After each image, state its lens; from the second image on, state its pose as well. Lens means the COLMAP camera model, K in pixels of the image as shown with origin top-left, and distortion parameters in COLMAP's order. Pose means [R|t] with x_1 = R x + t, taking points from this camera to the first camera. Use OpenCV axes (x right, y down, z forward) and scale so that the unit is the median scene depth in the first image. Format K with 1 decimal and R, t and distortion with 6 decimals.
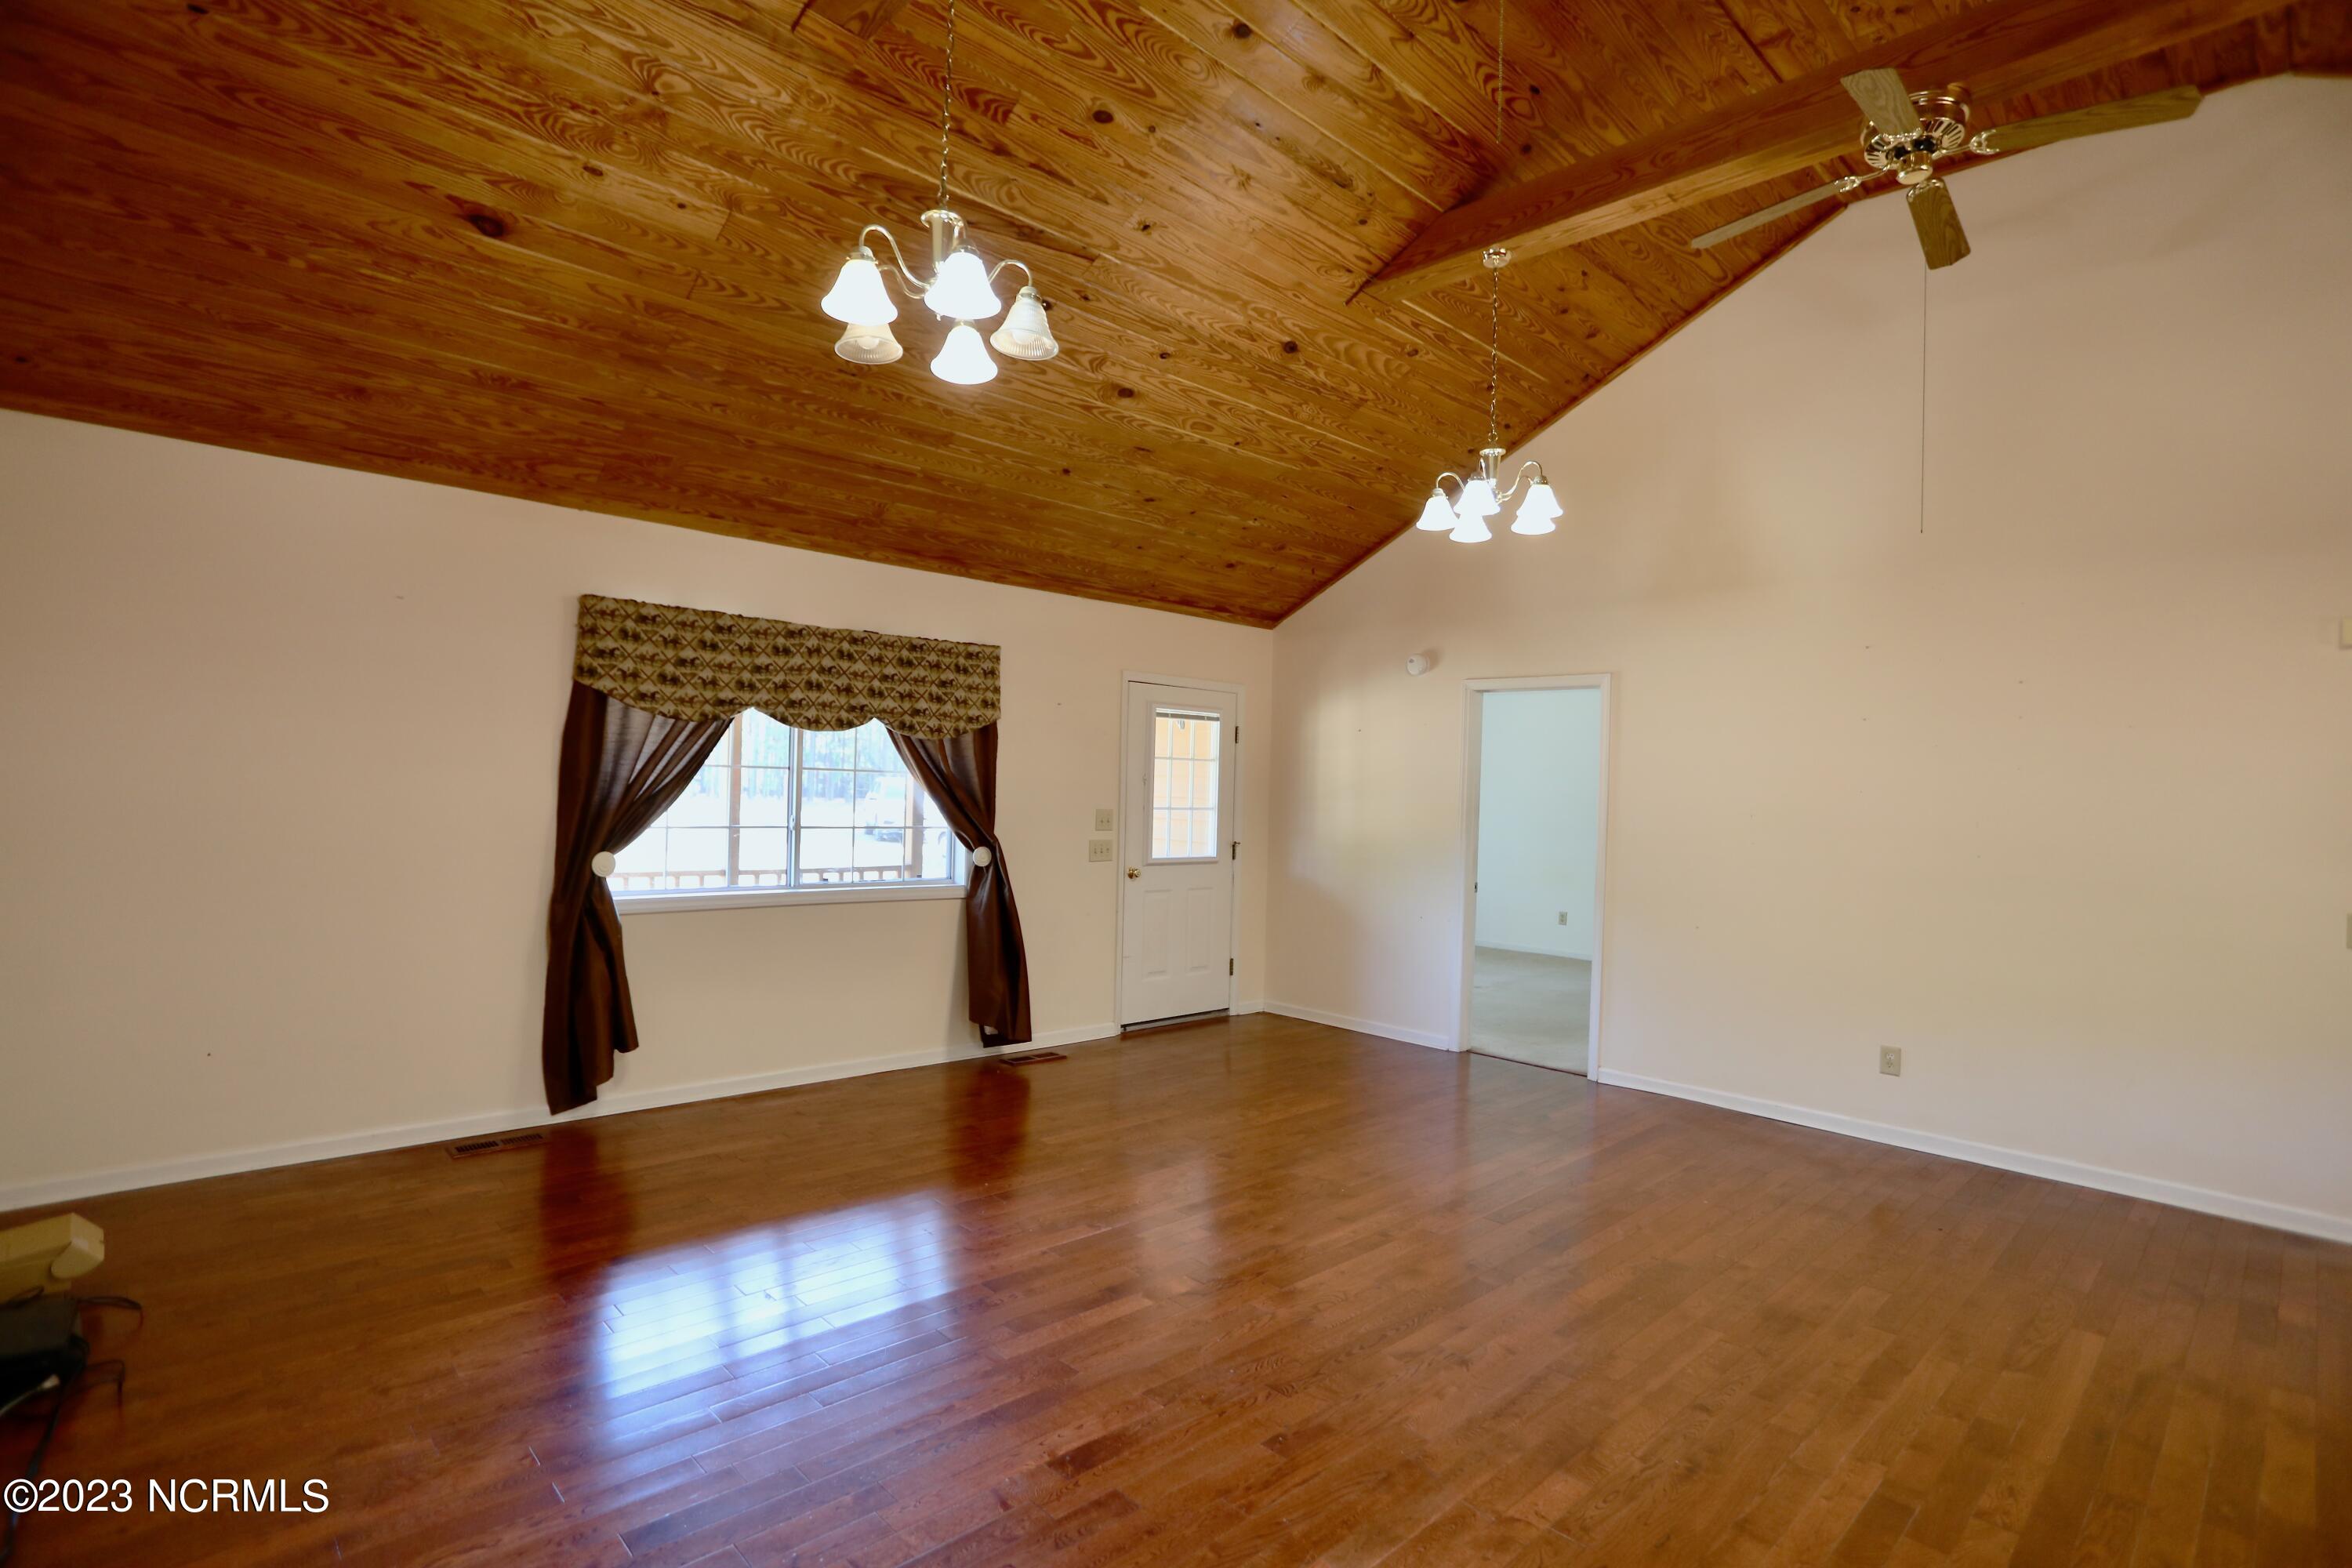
lens RADIAL K [[1142.7, 0, 1173.2], [0, 1142.7, 781.4], [0, 0, 1]] dist [0.001778, -0.000052]
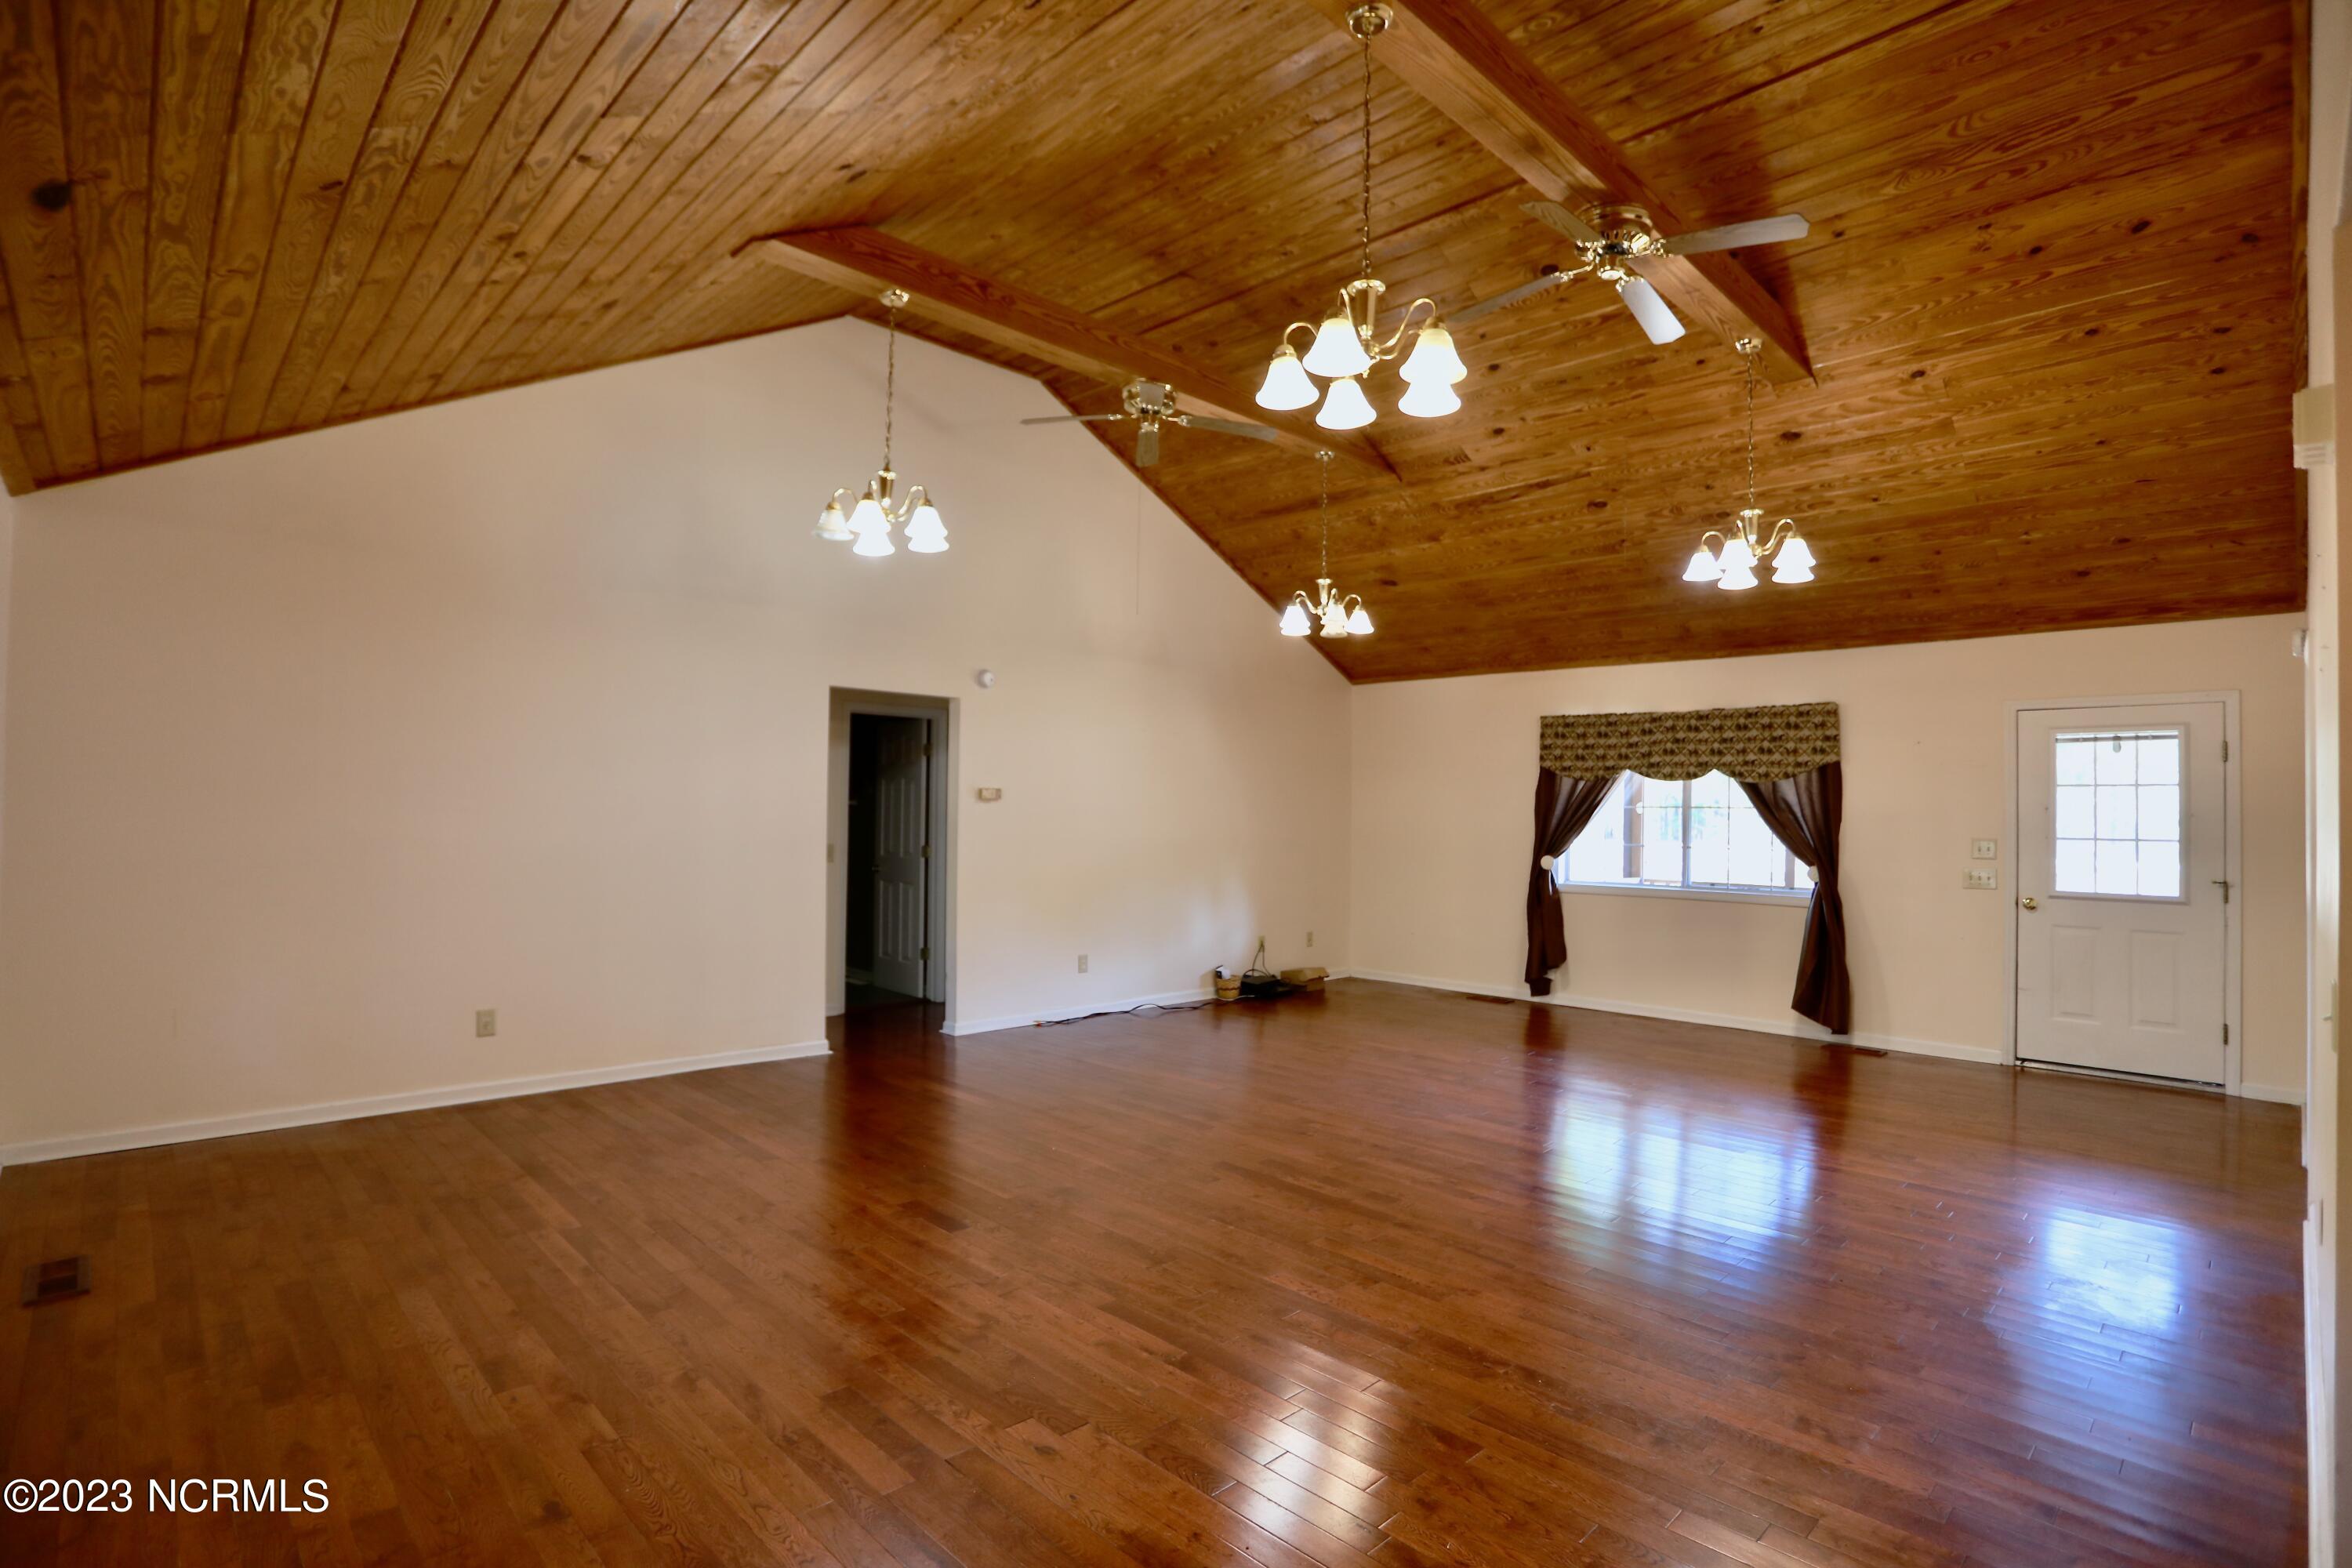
lens RADIAL K [[1142.7, 0, 1173.1], [0, 1142.7, 790.8], [0, 0, 1]] dist [0.001778, -0.000052]
pose [[0.040810, -0.033117, -0.998618, 1.117252], [0.008737, 0.999424, -0.032787, 0.010748], [0.999129, -0.007387, 0.041076, 0.274514]]
